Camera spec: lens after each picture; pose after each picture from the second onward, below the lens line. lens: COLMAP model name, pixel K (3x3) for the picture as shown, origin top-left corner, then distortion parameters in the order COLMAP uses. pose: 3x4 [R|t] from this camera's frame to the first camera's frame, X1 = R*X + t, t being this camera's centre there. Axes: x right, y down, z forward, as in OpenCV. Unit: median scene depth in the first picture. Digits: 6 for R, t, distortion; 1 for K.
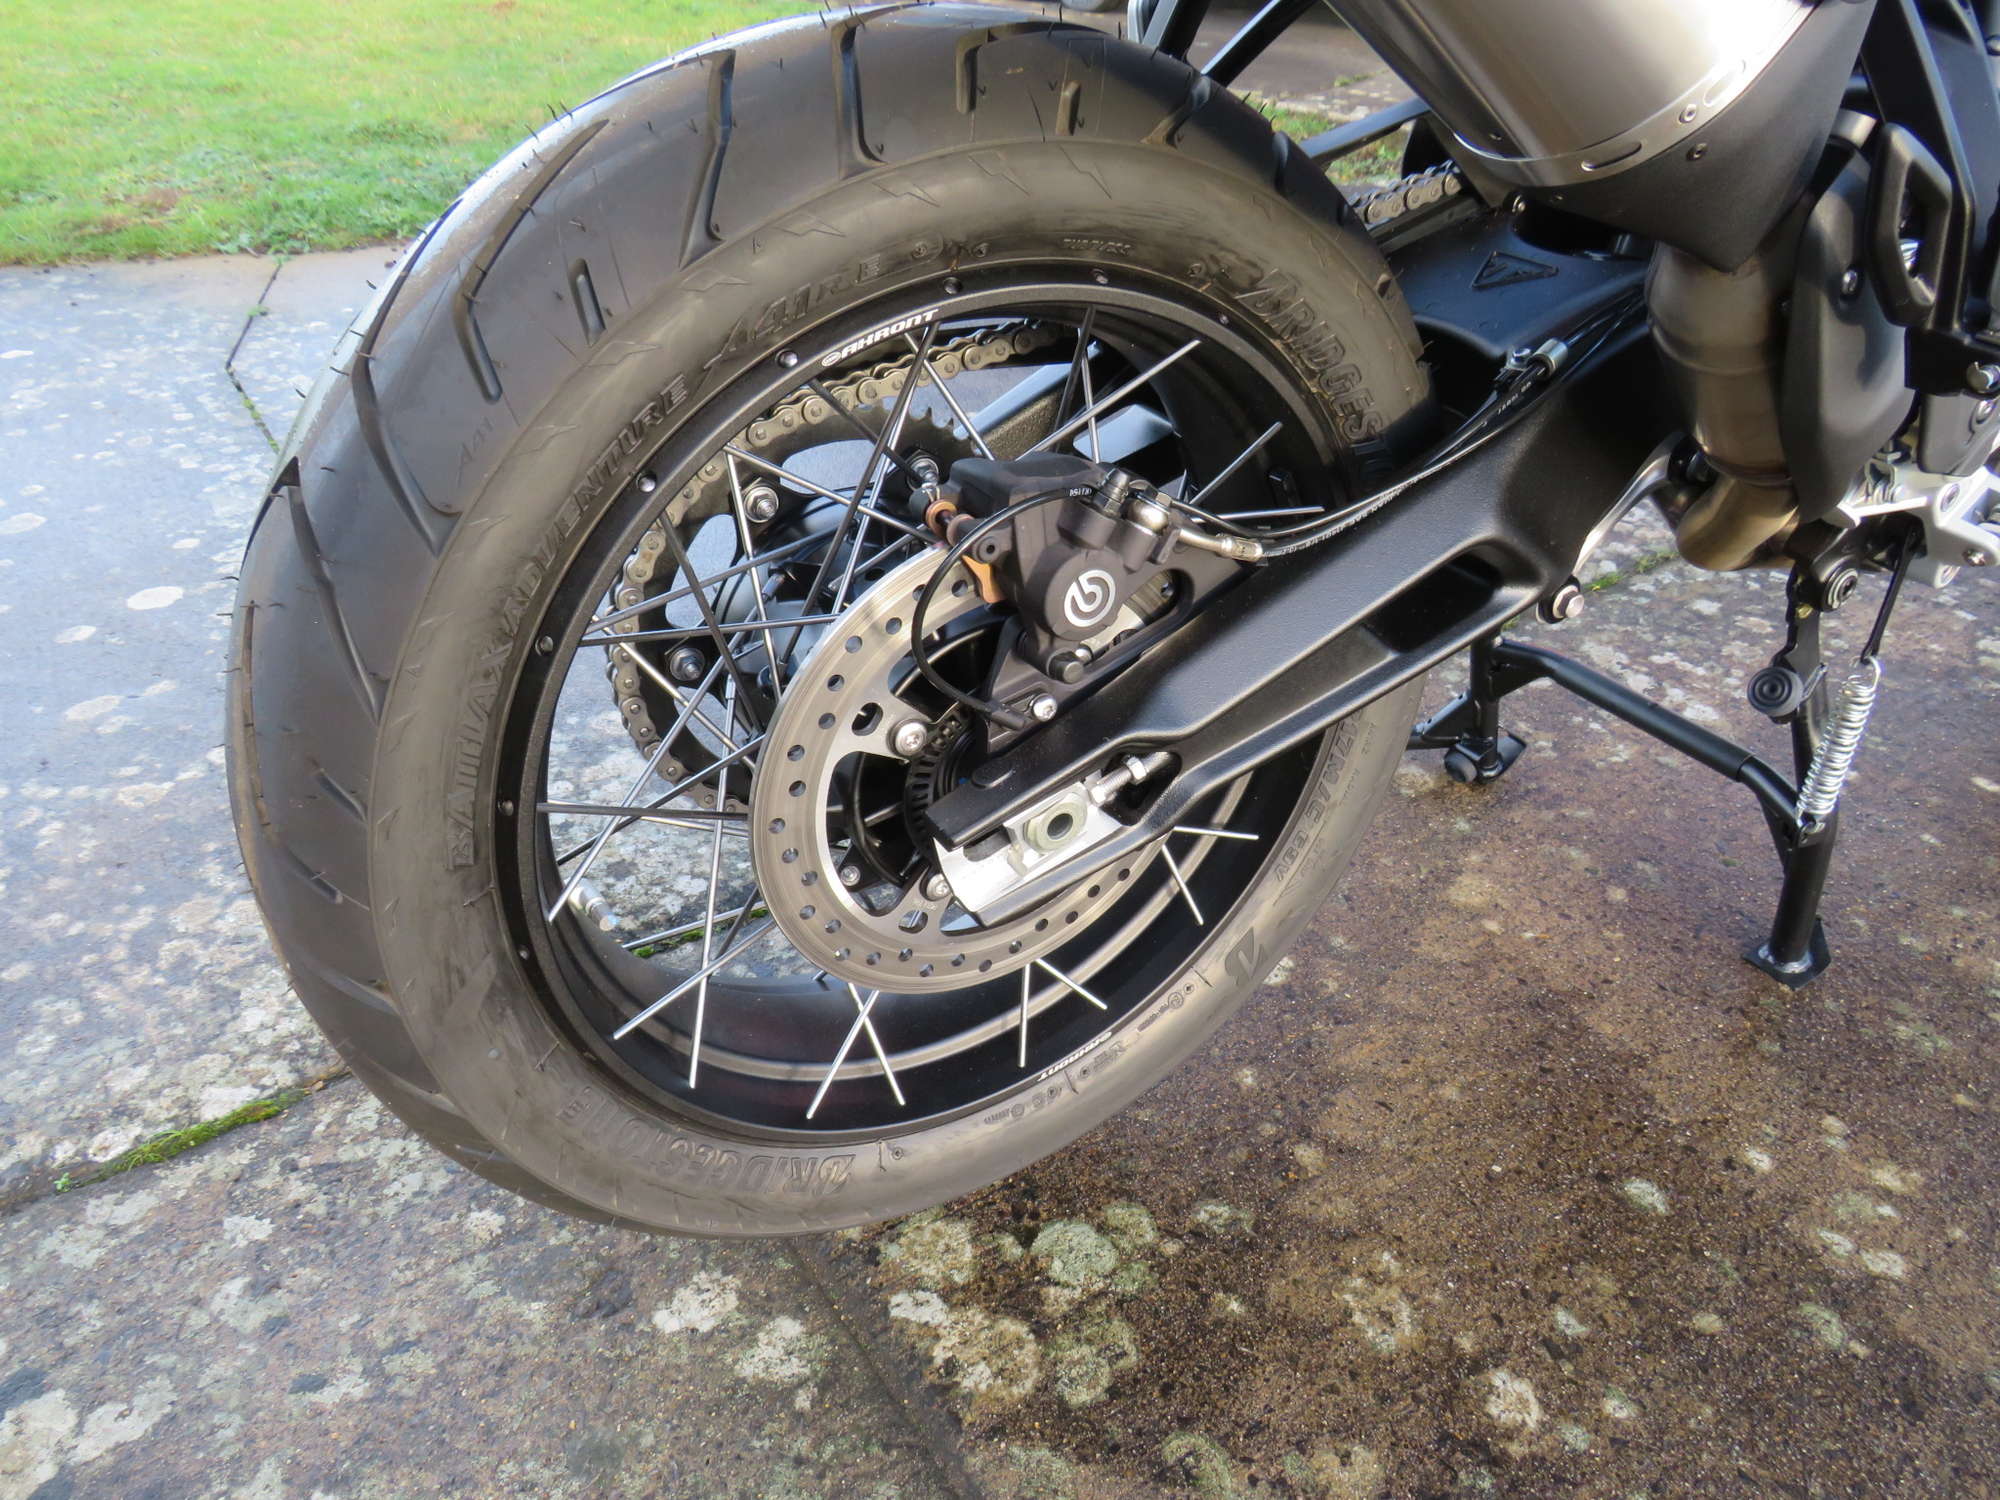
lens RADIAL K [[1410.1, 0, 988.6], [0, 1410.1, 740.0], [0, 0, 1]] dist [-0.033516, 0.016289]
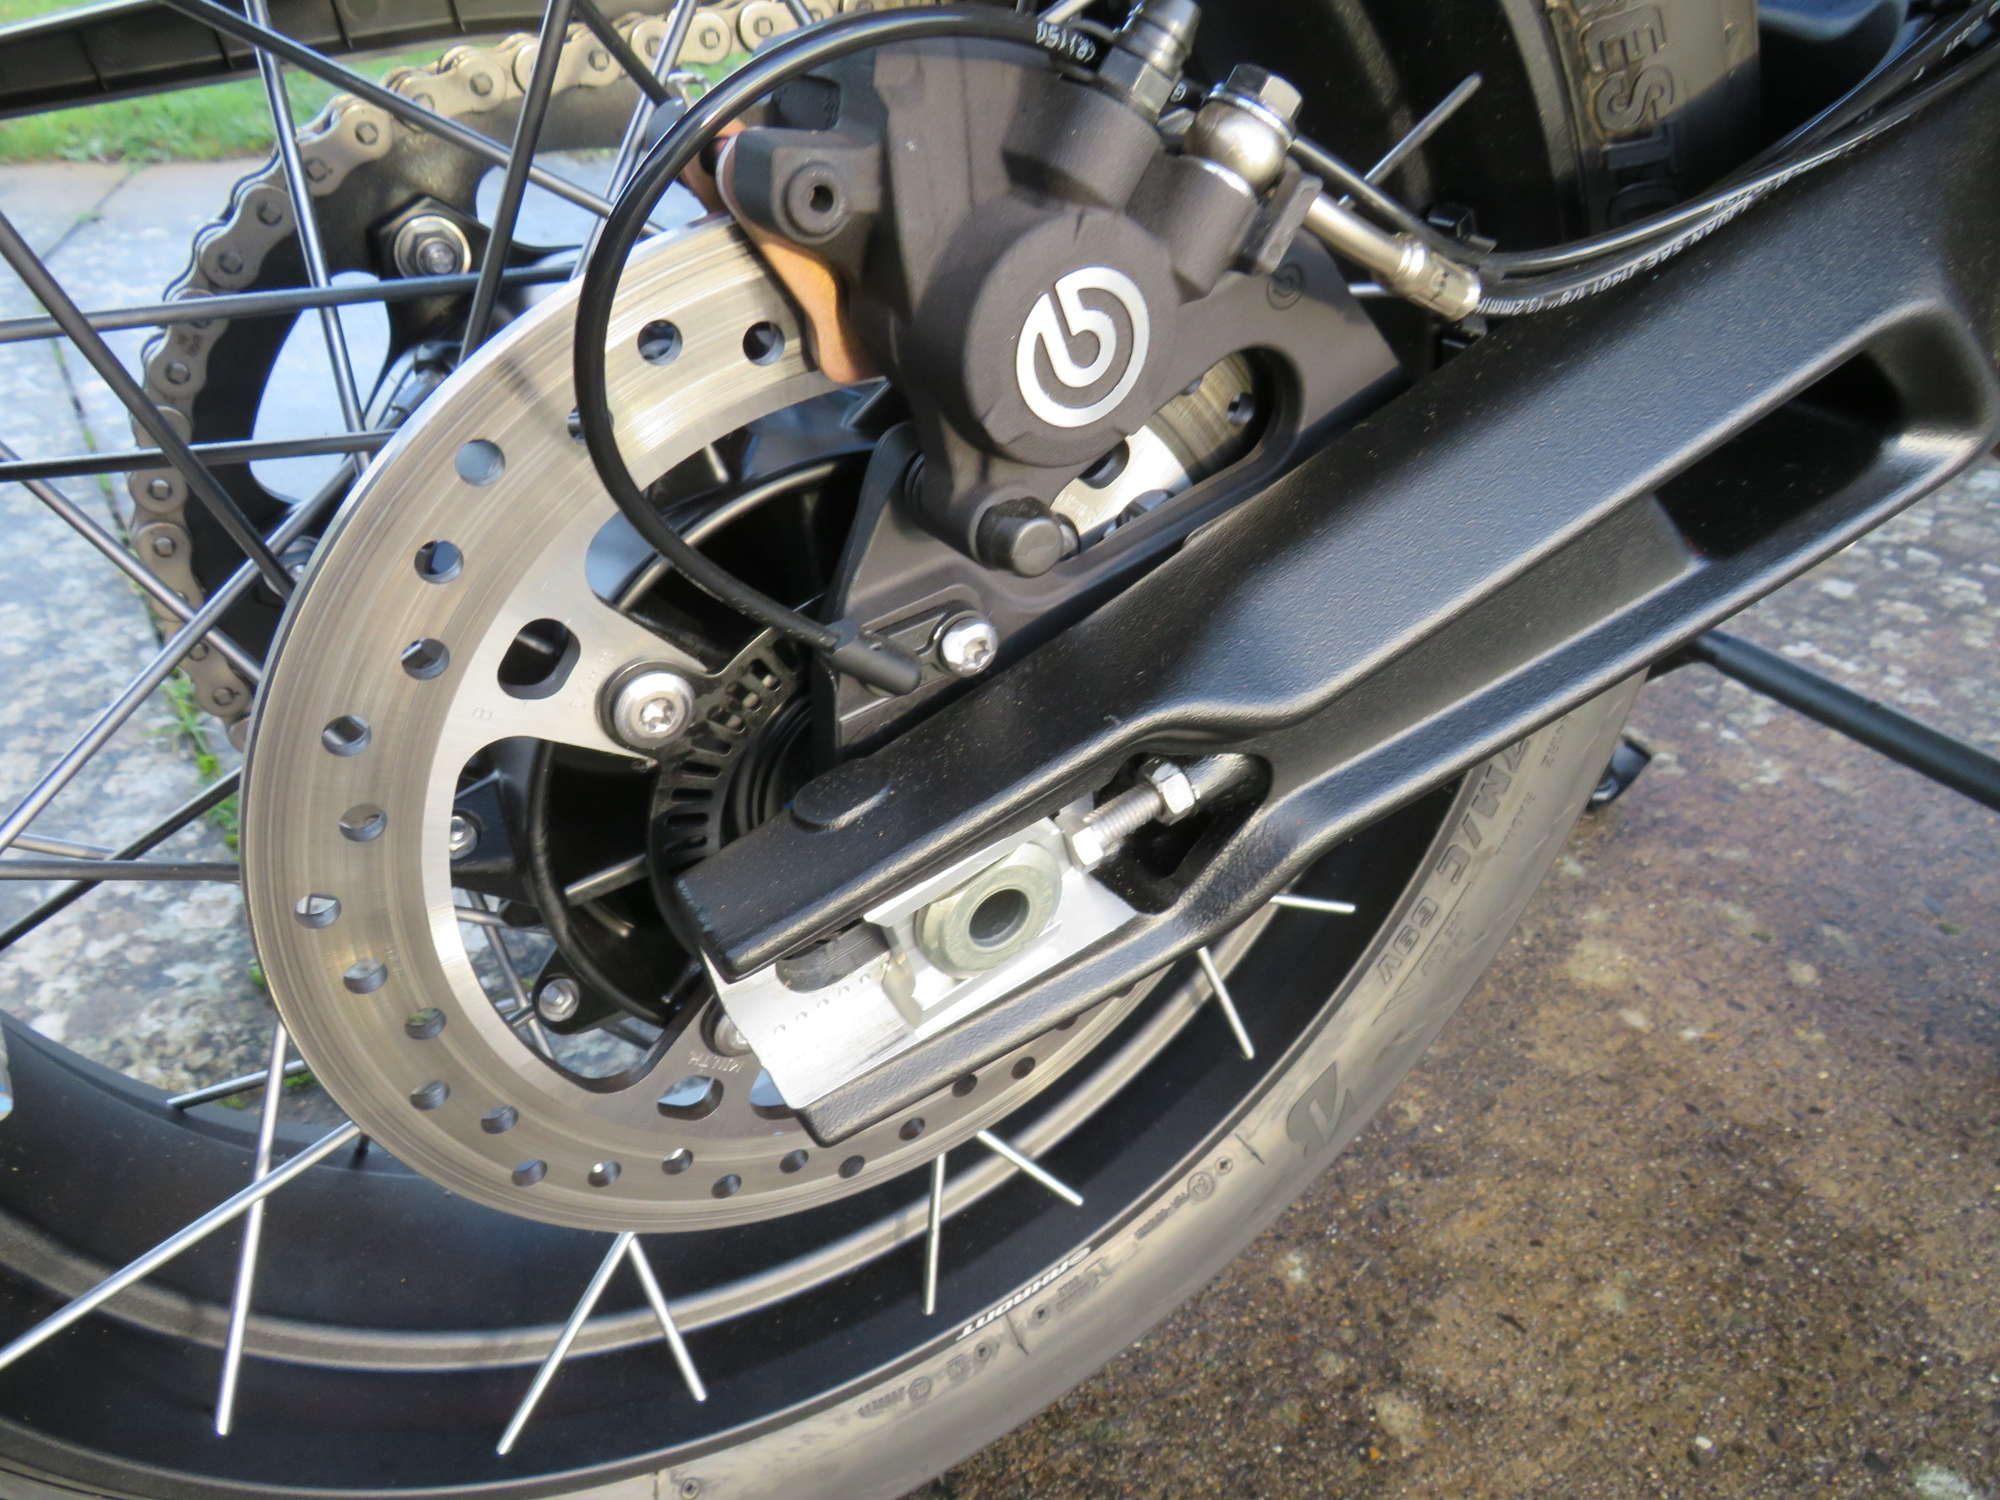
lens RADIAL K [[1410.1, 0, 983.6], [0, 1410.1, 741.8], [0, 0, 1]] dist [-0.033516, 0.016289]
pose [[0.999466, 0.022029, 0.024131, 0.024589], [-0.022013, 0.999757, -0.000910, 0.005031], [-0.024145, 0.000378, 0.999708, 0.403567]]
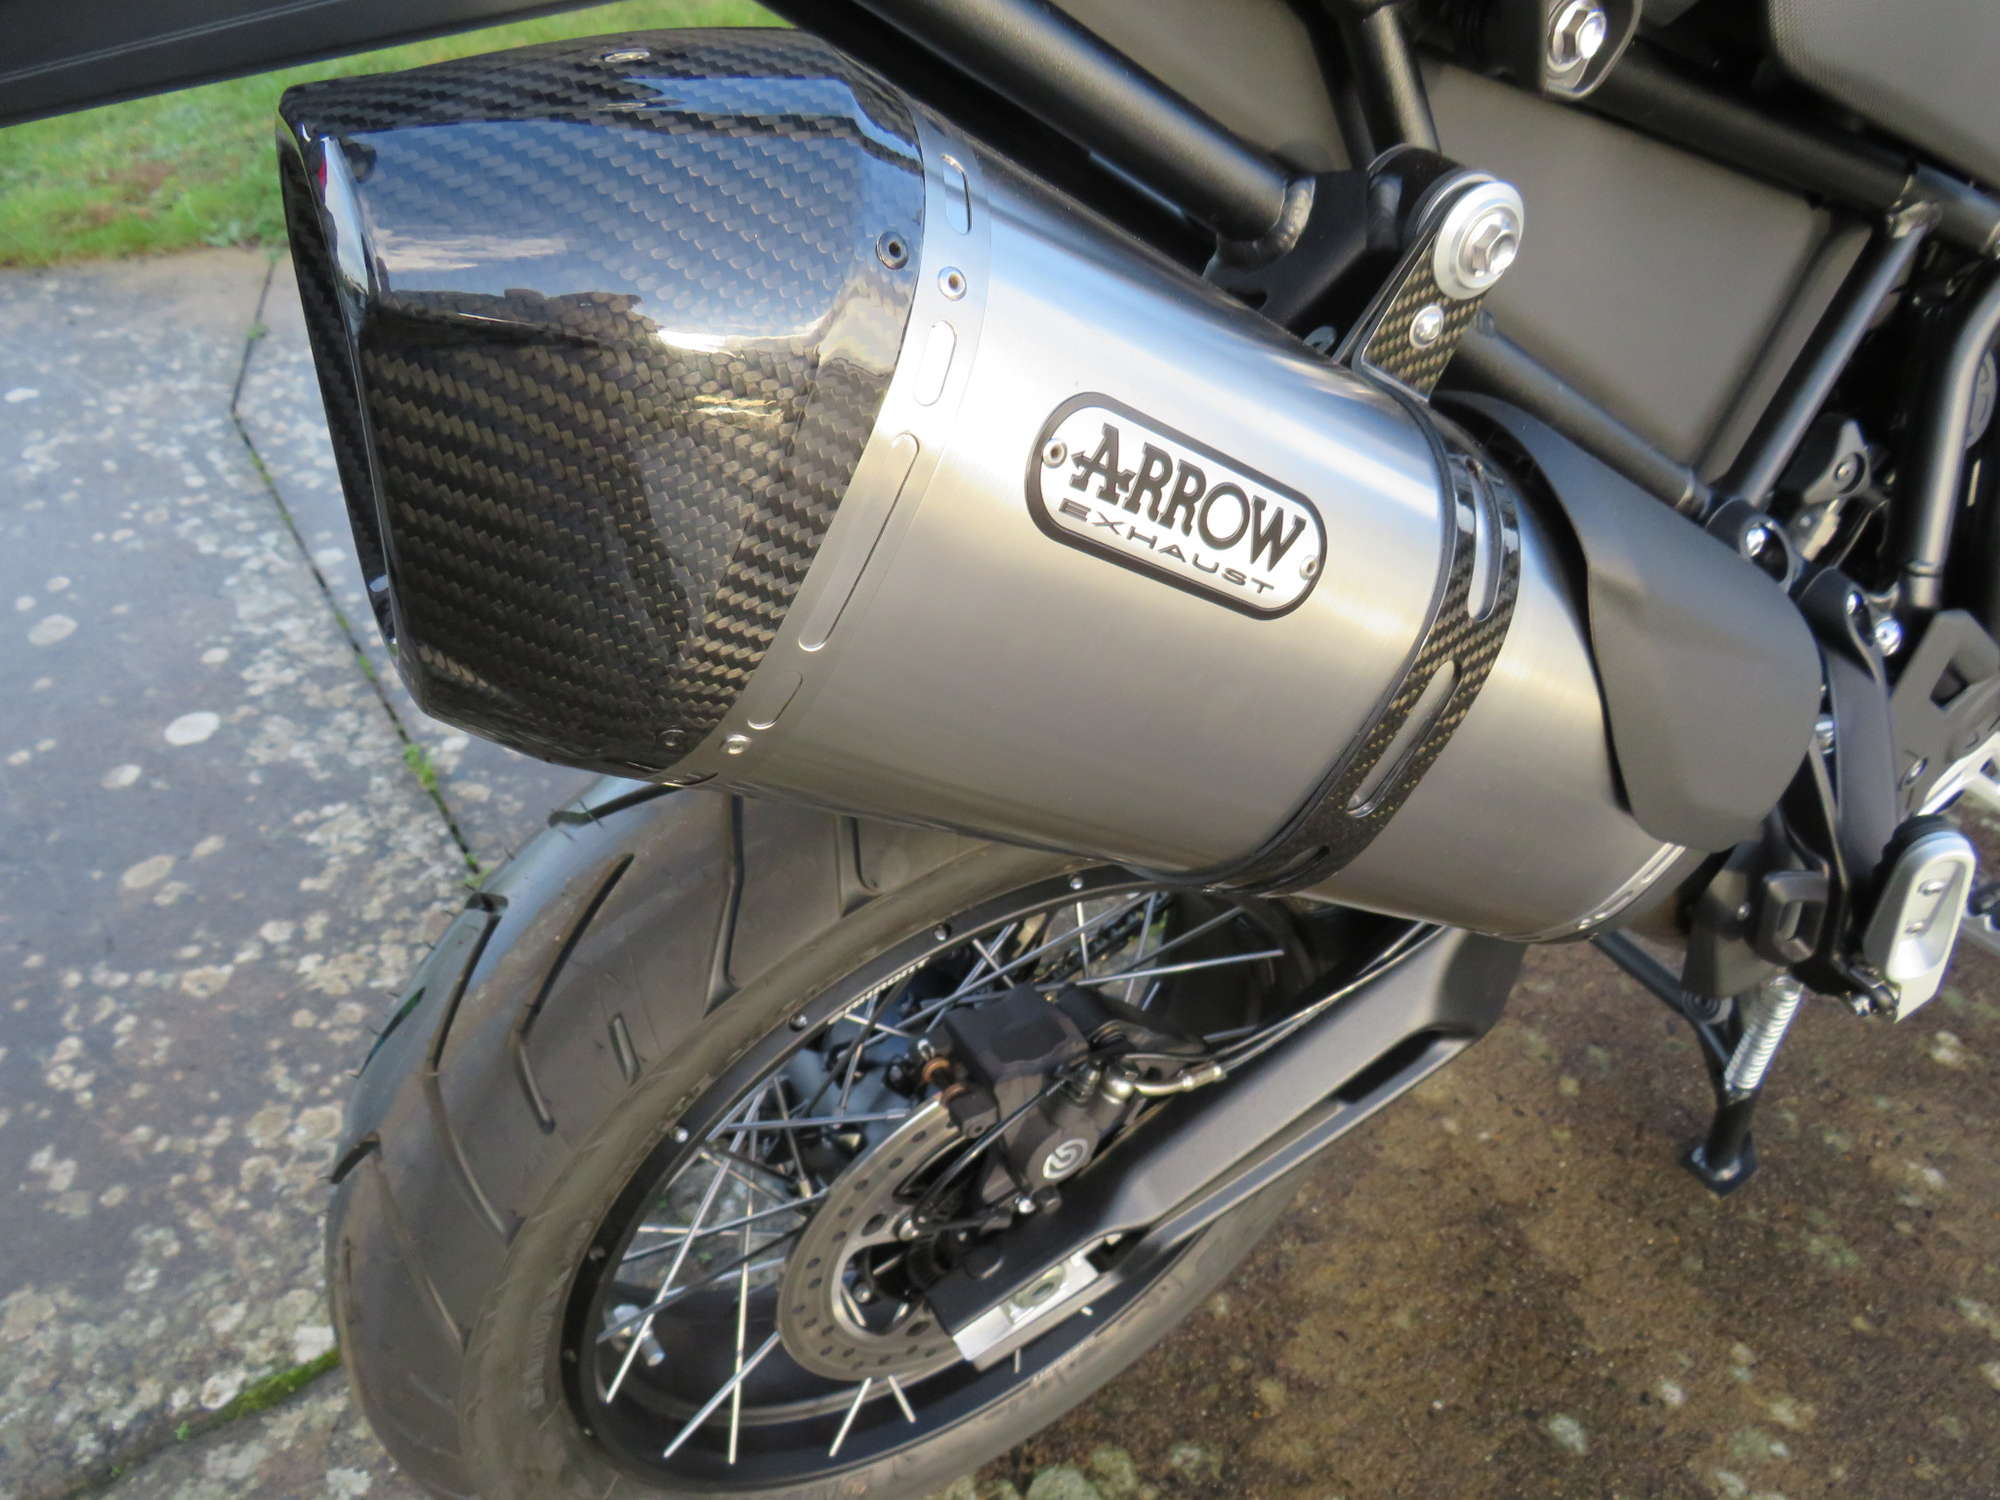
lens RADIAL K [[1410.1, 0, 990.2], [0, 1410.1, 744.6], [0, 0, 1]] dist [-0.033516, 0.016289]
pose [[0.999910, -0.010828, -0.007975, 0.014976], [0.011721, 0.992444, 0.122139, -0.376537], [0.006592, -0.122221, 0.992481, -0.062971]]
